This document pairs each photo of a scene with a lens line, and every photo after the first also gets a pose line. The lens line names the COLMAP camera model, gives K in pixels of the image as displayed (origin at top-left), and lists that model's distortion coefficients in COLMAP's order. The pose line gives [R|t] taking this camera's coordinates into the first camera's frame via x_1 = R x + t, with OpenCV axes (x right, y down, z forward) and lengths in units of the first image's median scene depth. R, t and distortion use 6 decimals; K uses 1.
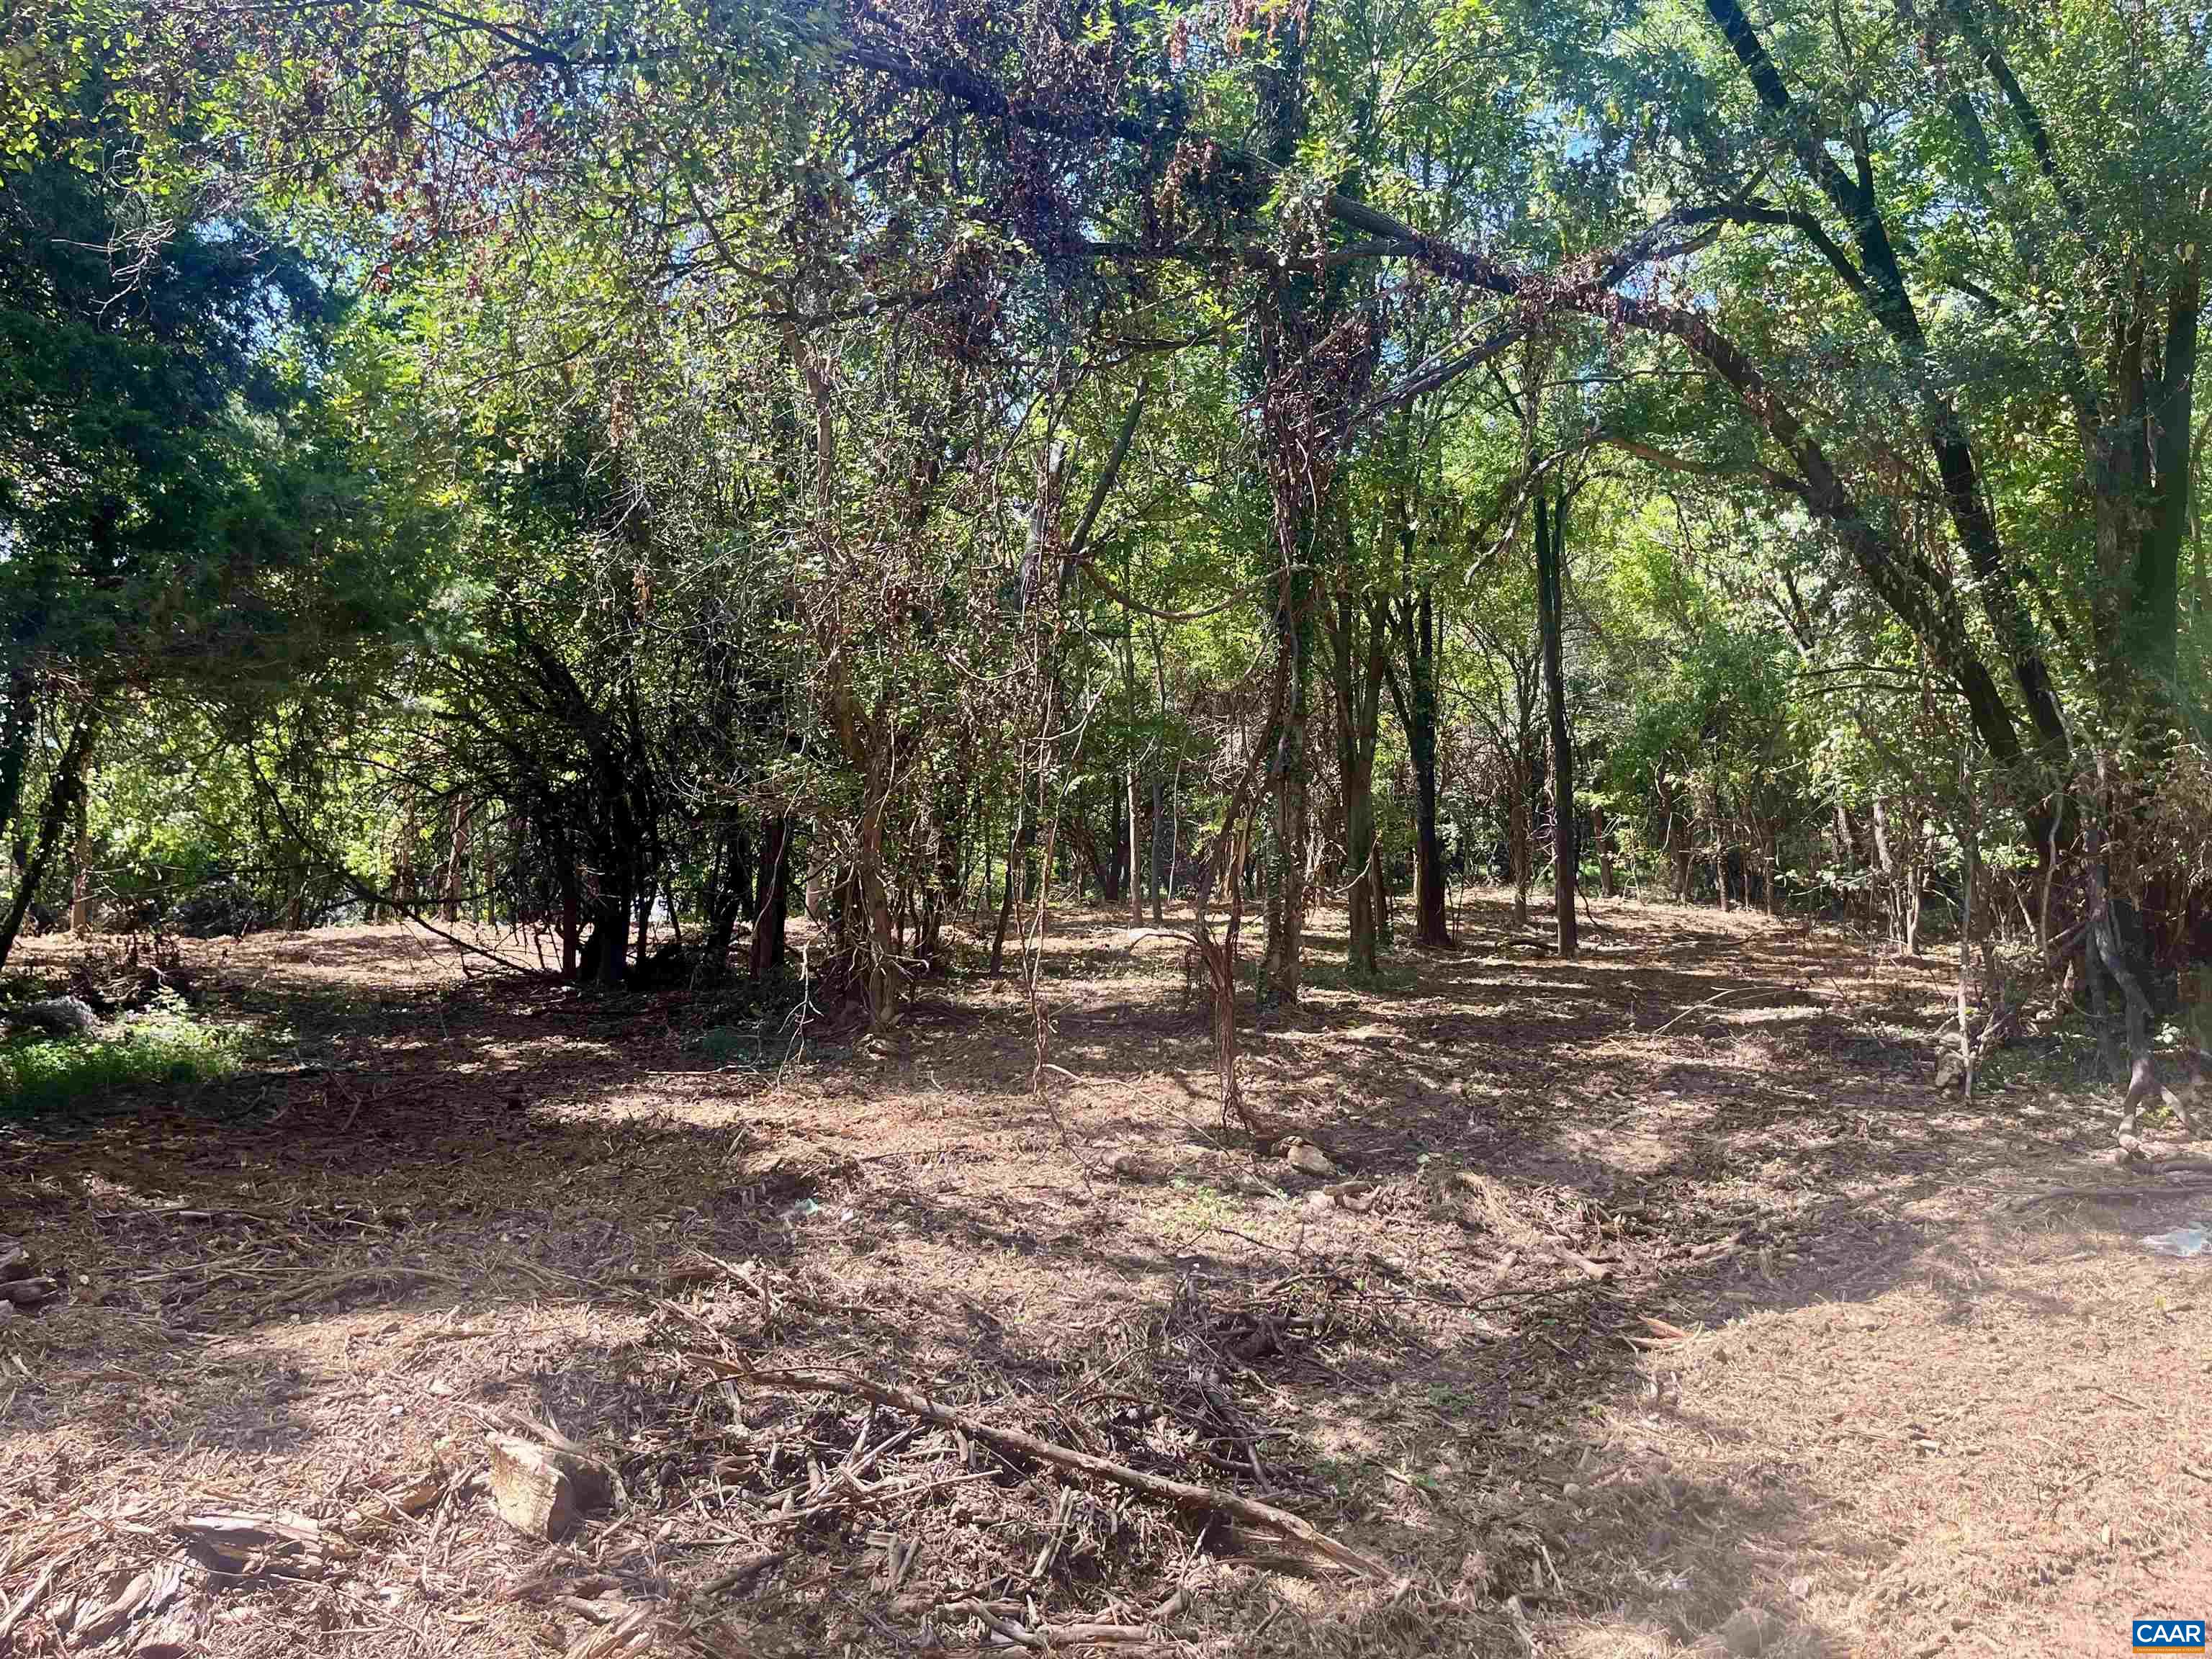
lens RADIAL K [[1684.5, 0, 1114.6], [0, 1684.5, 795.1], [0, 0, 1]] dist [0.053218, -0.095284]
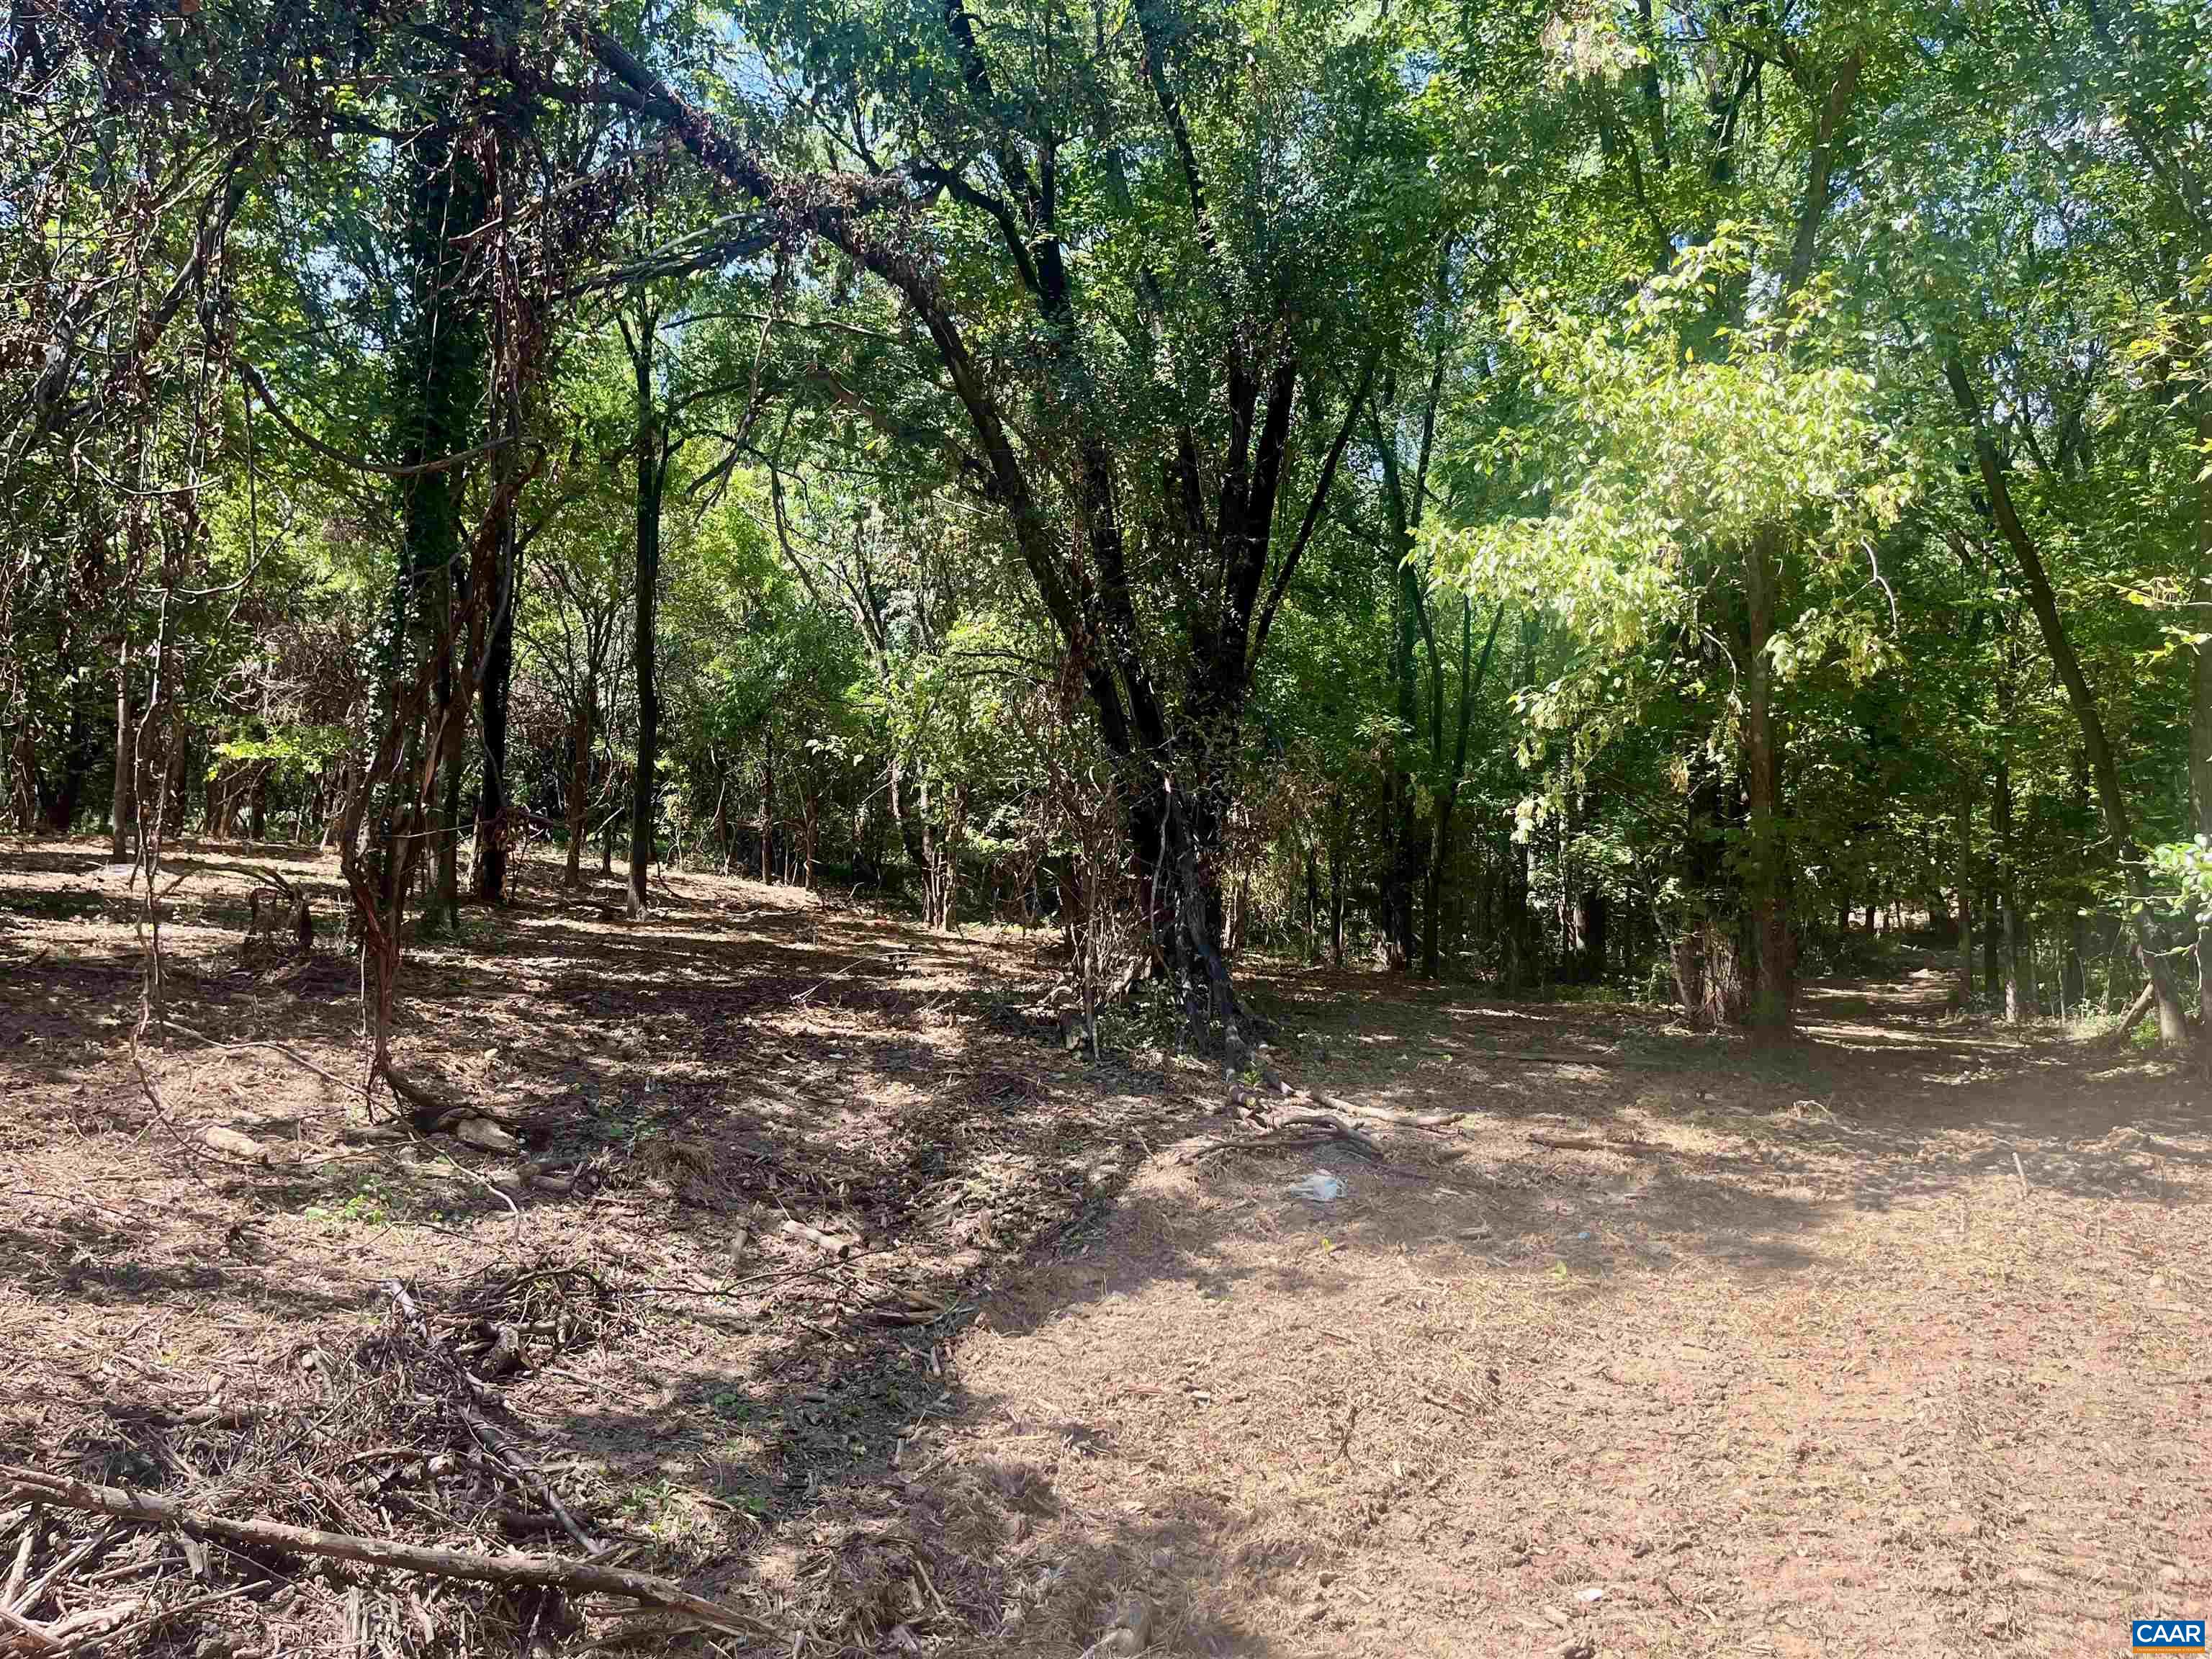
lens RADIAL K [[1684.5, 0, 1114.6], [0, 1684.5, 795.1], [0, 0, 1]] dist [0.053218, -0.095284]
pose [[0.833347, 0.085361, 0.546119, -0.149041], [-0.094547, 0.995456, -0.011322, 0.040286], [-0.544604, -0.042199, 0.837631, 0.190905]]
